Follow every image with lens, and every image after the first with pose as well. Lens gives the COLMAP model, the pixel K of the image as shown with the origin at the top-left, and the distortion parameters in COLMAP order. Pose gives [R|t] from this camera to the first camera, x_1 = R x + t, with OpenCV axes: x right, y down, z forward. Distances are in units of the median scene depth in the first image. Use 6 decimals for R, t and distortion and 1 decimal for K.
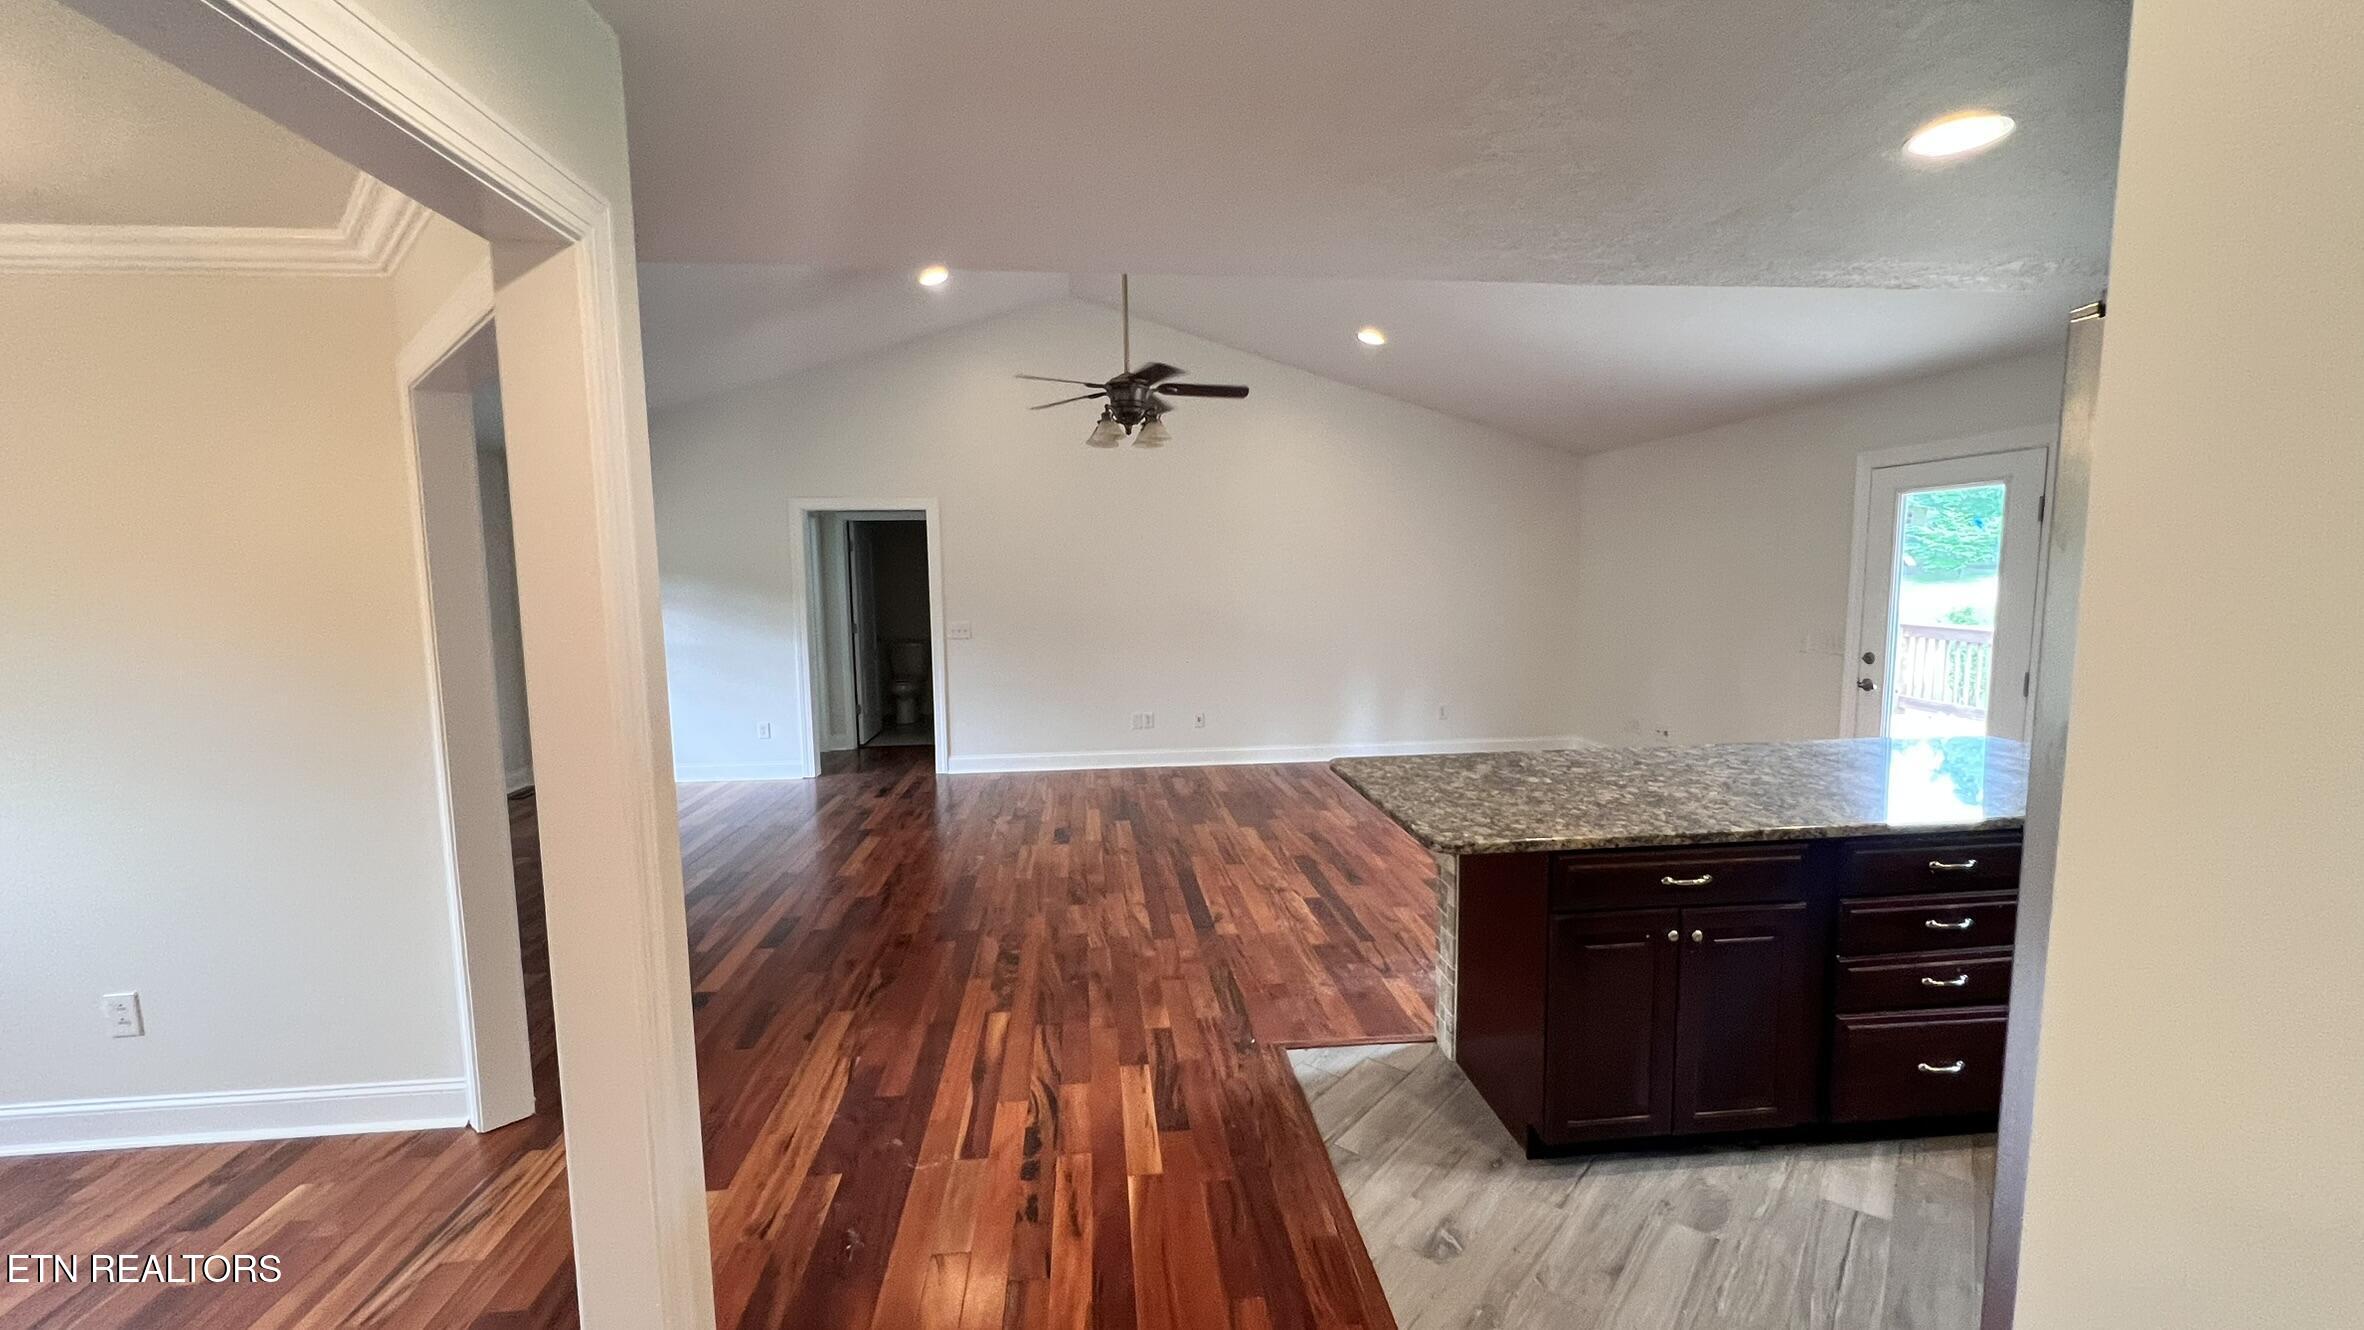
lens RADIAL K [[946.9, 0, 1188.9], [0, 946.9, 712.7], [0, 0, 1]] dist [-0.004281, 0.001557]
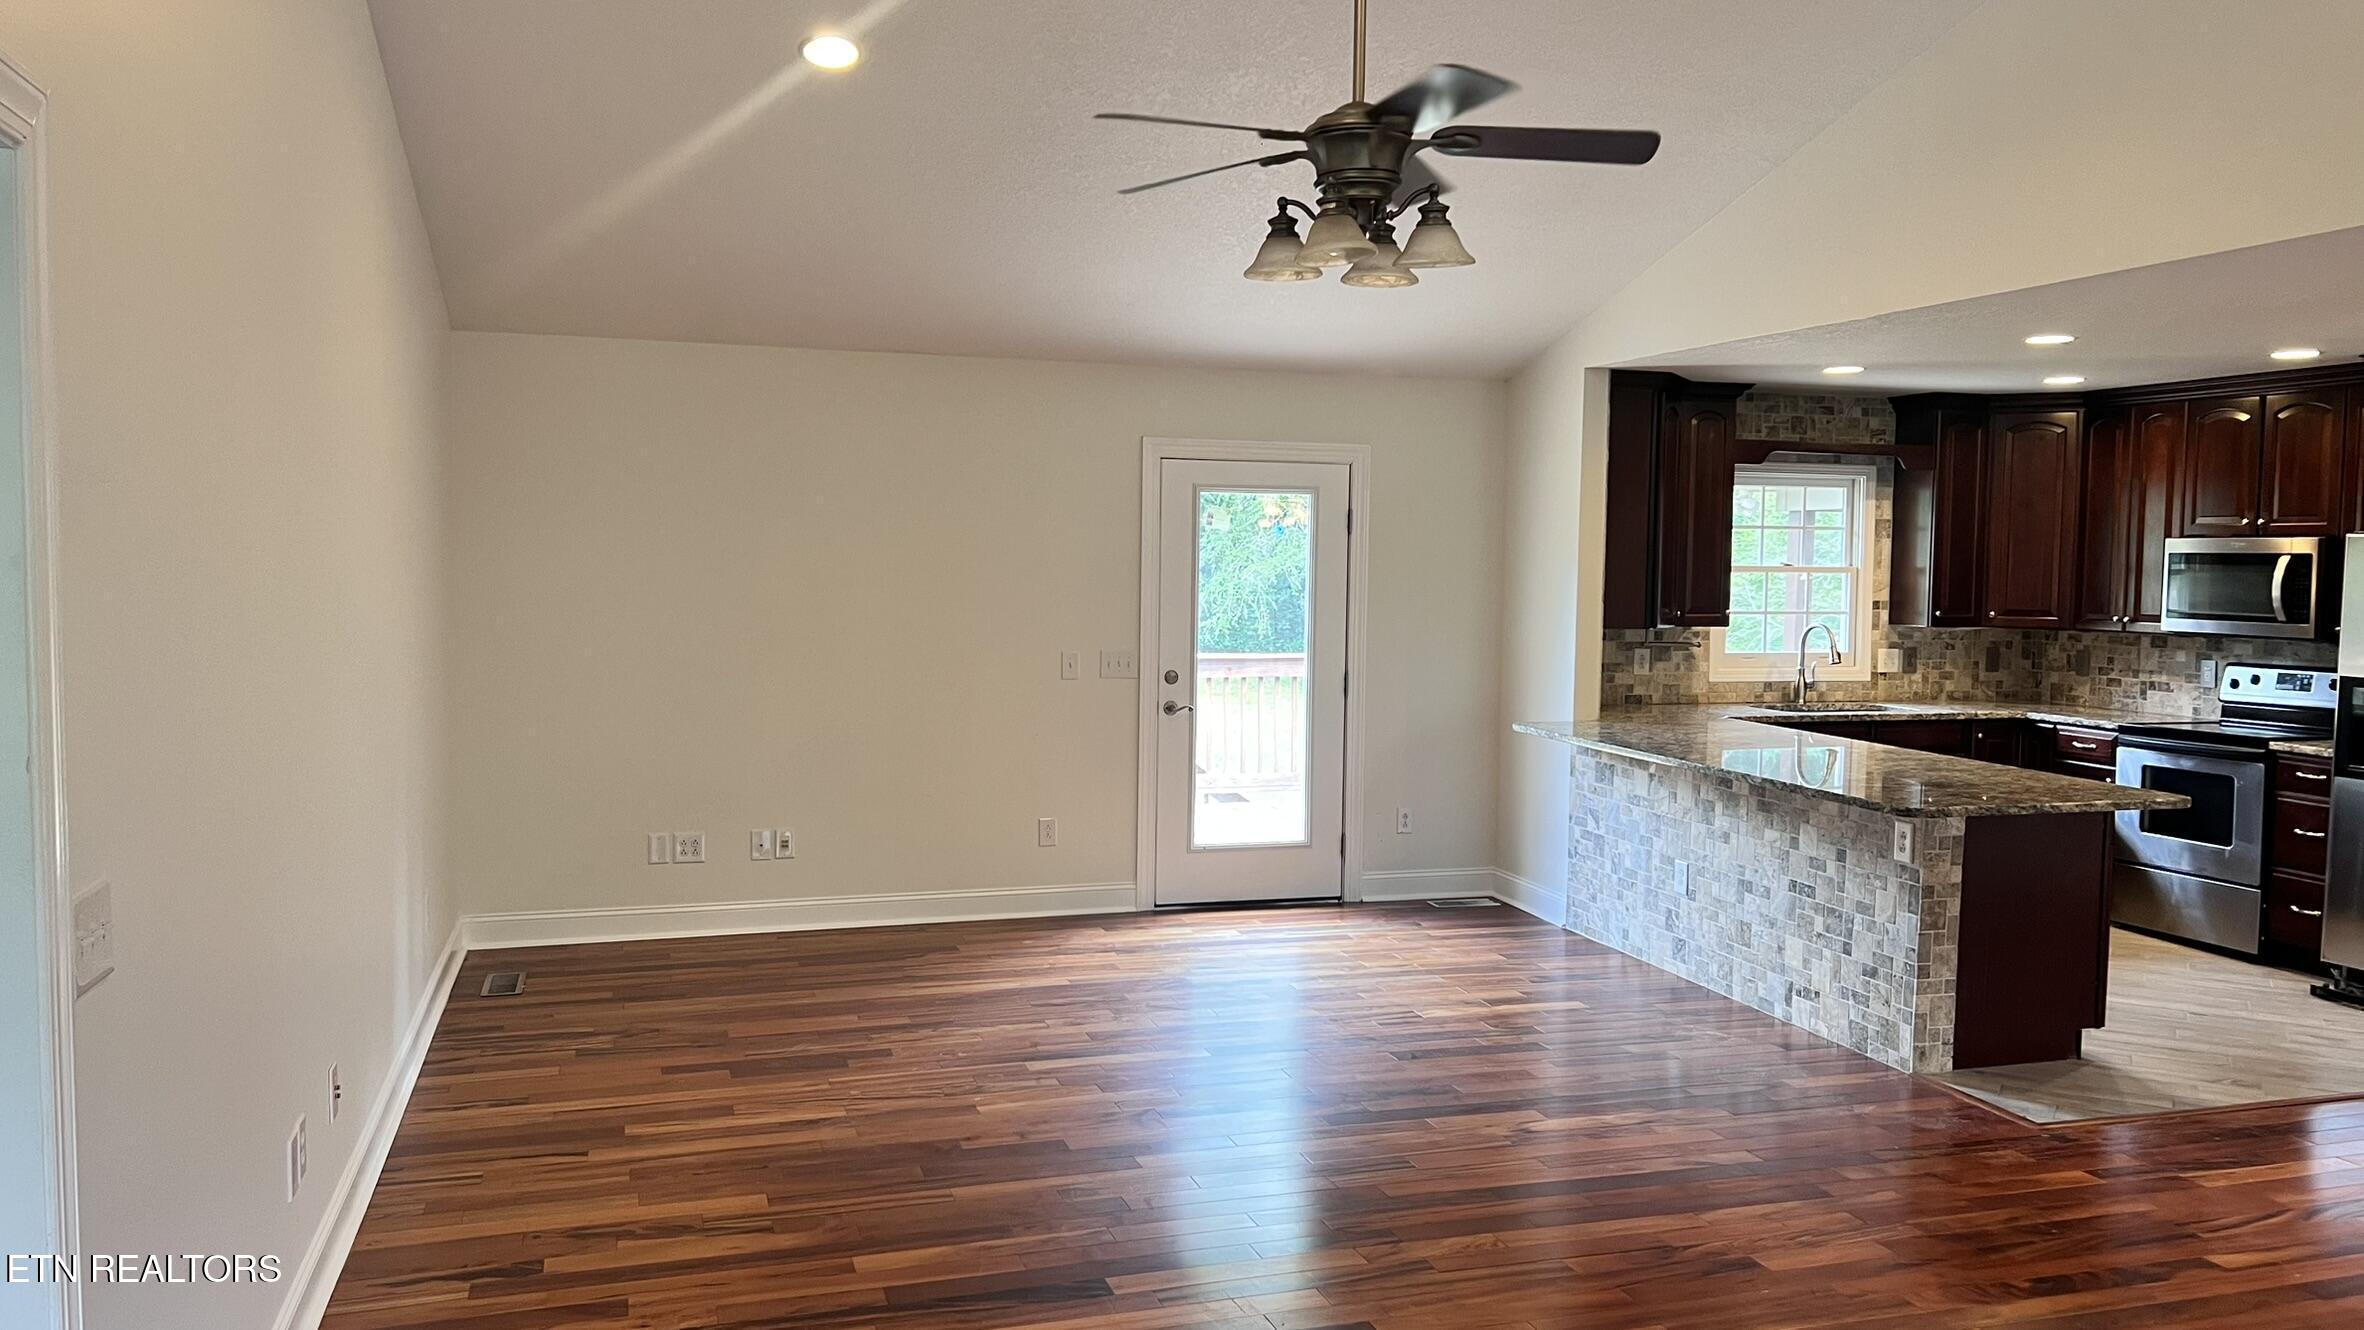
lens RADIAL K [[1772.6, 0, 1187.1], [0, 1772.6, 658.6], [0, 0, 1]] dist [0.049107, -0.052609]
pose [[-0.191786, -0.053082, 0.980000, -0.875024], [0.136814, 0.987340, 0.080254, -0.204673], [-0.971854, 0.149470, -0.182096, 1.291107]]
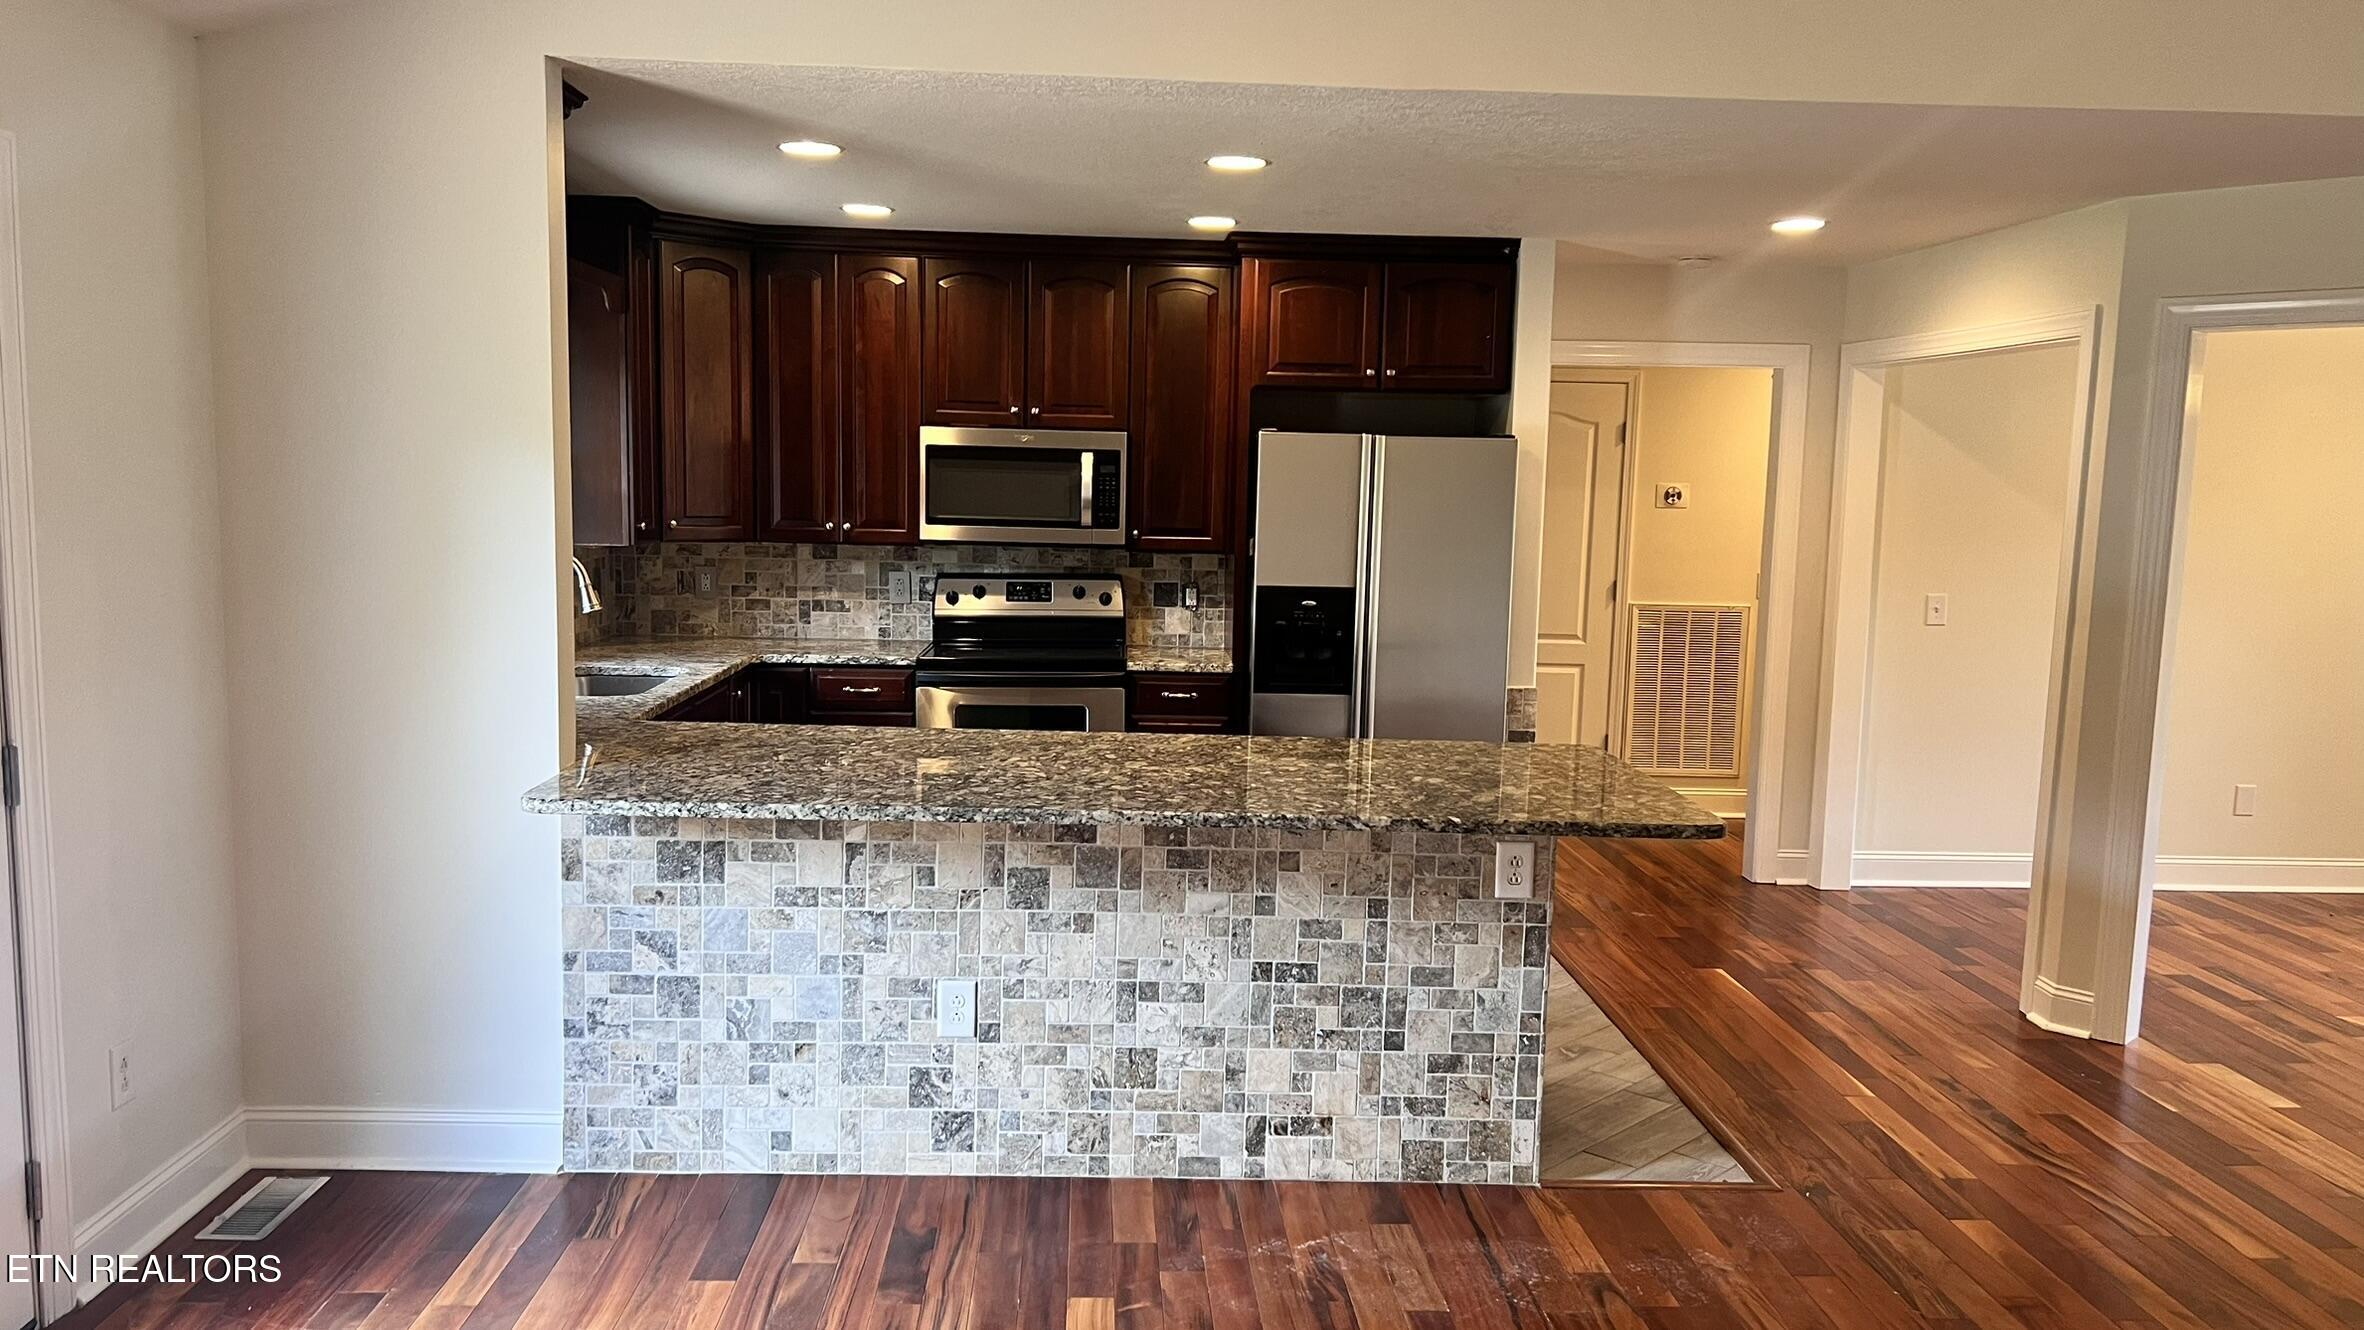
lens RADIAL K [[1772.6, 0, 1181.6], [0, 1772.6, 665.7], [0, 0, 1]] dist [0.049107, -0.052609]
pose [[-0.997324, -0.023731, 0.069147, 0.286678], [-0.005074, 0.966035, 0.258362, -0.230892], [-0.072929, 0.257320, -0.963570, 1.419901]]
